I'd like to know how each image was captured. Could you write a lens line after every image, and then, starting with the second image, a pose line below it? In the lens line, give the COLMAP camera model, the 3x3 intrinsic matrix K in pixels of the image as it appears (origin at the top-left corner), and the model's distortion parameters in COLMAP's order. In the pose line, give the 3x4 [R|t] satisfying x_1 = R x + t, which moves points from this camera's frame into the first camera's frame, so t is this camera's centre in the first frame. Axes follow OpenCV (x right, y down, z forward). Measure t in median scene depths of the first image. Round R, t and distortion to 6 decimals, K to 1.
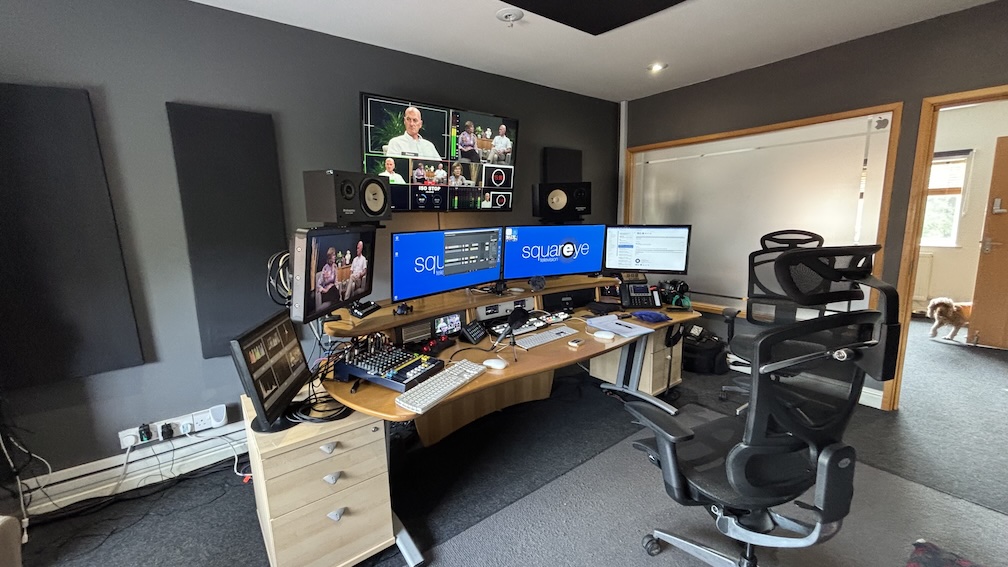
lens RADIAL K [[393.4, 0, 503.9], [0, 393.4, 282.8], [0, 0, 1]] dist [-0.001437, -0.000223]
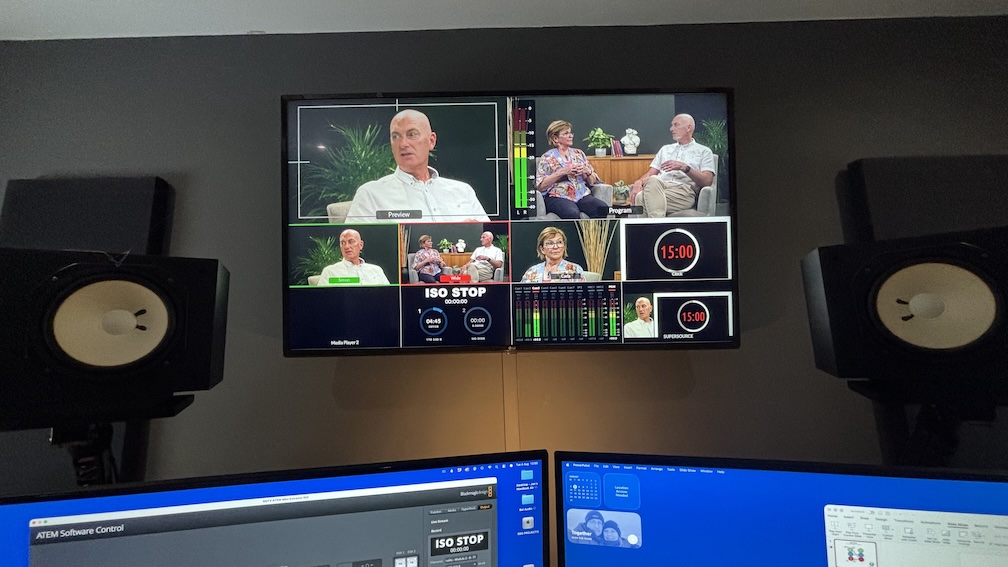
lens RADIAL K [[393.4, 0, 502.6], [0, 393.4, 284.5], [0, 0, 1]] dist [-0.001437, -0.000223]
pose [[0.778360, -0.085711, -0.621940, 0.089331], [-0.098988, 0.961491, -0.256390, -0.149654], [0.619965, 0.261128, 0.739902, 0.724127]]
